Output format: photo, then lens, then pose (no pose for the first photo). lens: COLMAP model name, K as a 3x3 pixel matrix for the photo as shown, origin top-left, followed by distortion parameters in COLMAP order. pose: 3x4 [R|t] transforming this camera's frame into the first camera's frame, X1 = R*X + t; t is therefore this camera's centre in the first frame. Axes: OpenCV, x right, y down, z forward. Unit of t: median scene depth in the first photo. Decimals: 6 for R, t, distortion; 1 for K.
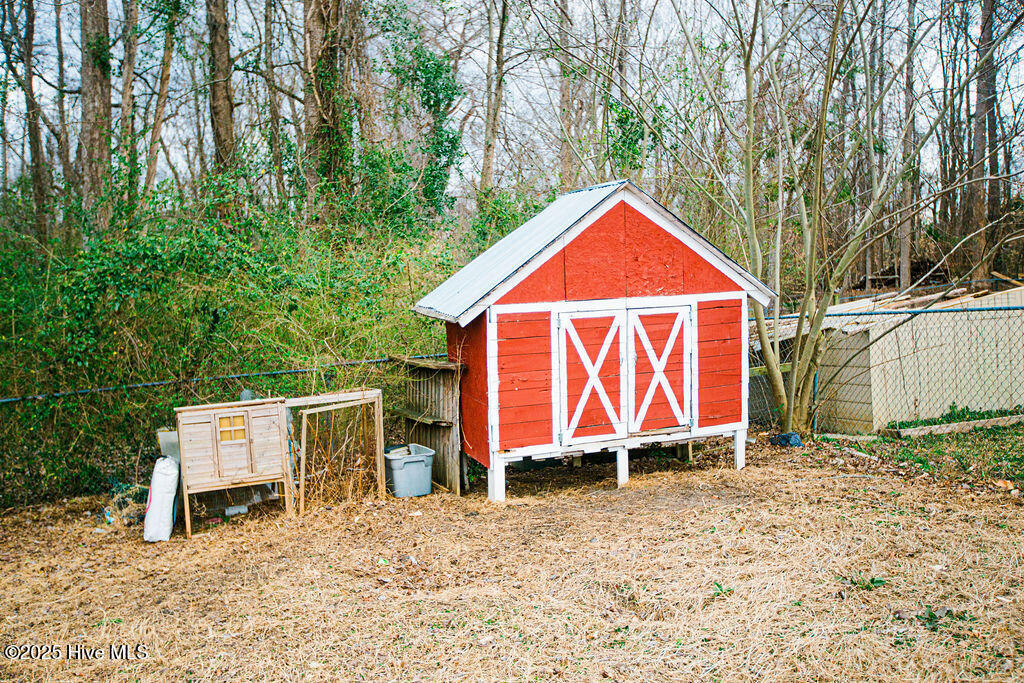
lens RADIAL K [[923.8, 0, 506.3], [0, 923.8, 343.9], [0, 0, 1]] dist [0.084445, 0.016480]
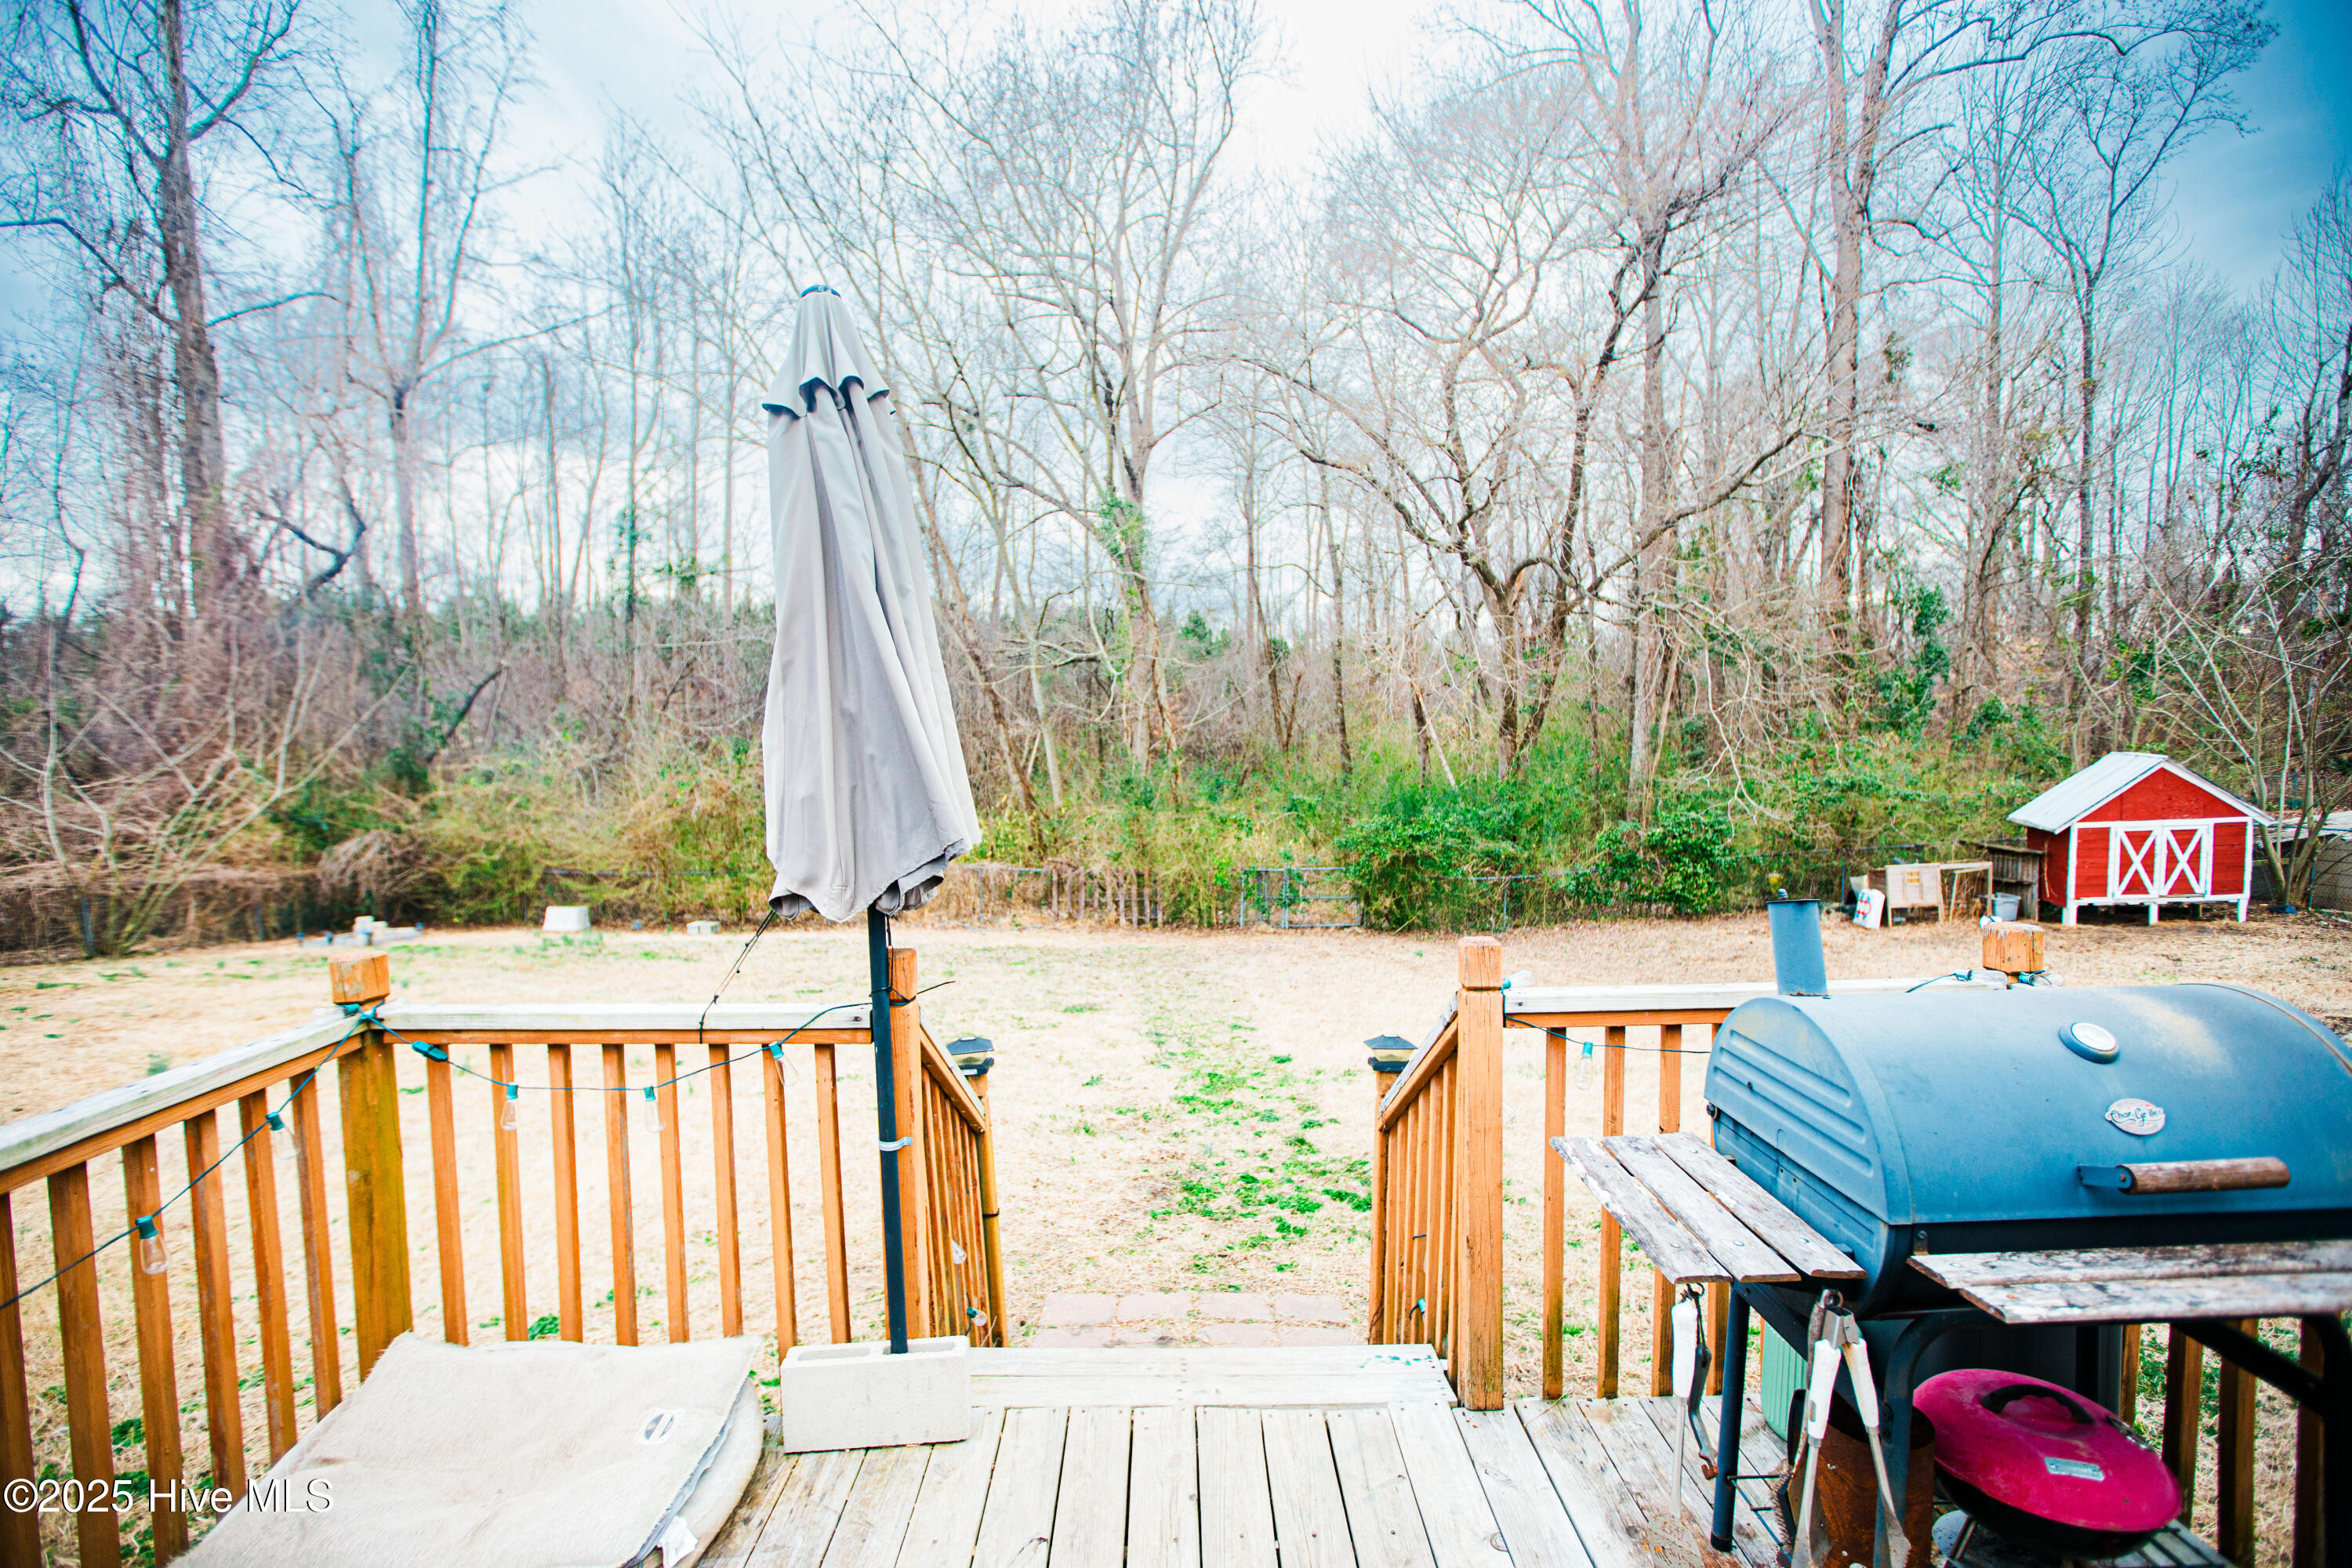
lens RADIAL K [[1115.3, 0, 1197.0], [0, 1115.3, 798.0], [0, 0, 1]] dist [-0.001135, 0.000542]
pose [[0.871363, 0.028320, -0.489821, -0.435750], [-0.020741, 0.999567, 0.020896, -0.096780], [0.490200, -0.008049, 0.871573, -1.772577]]
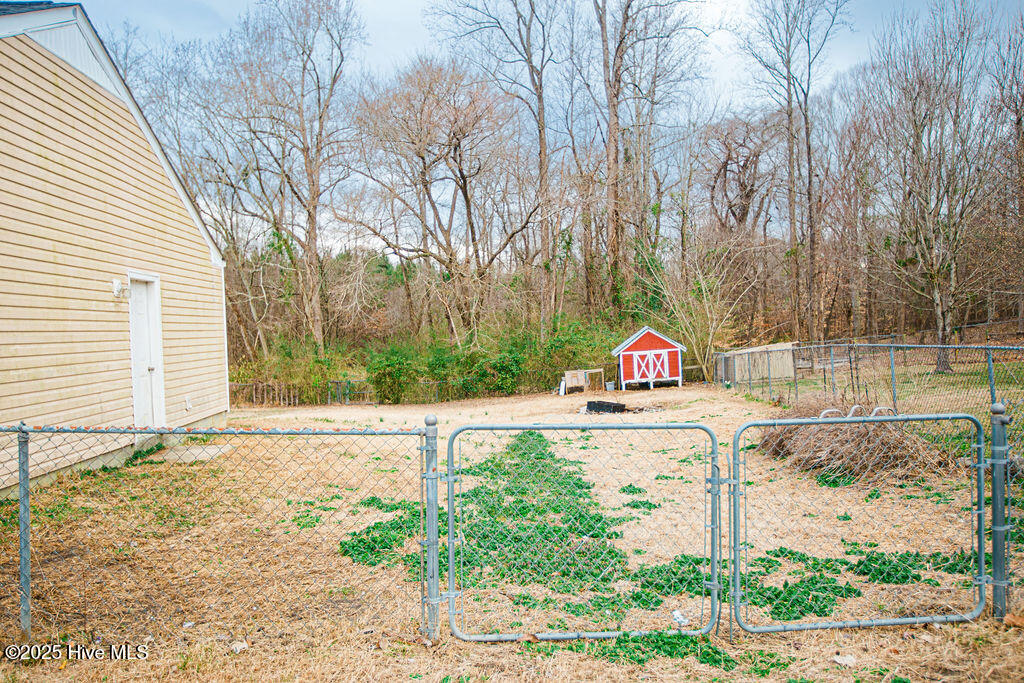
lens RADIAL K [[788.0, 0, 504.9], [0, 788.0, 343.5], [0, 0, 1]] dist [0.005209, 0.002729]
pose [[0.885043, -0.011862, -0.465358, 1.361045], [0.003341, 0.999811, -0.019132, -0.009768], [0.465497, 0.015378, 0.884916, -2.979625]]
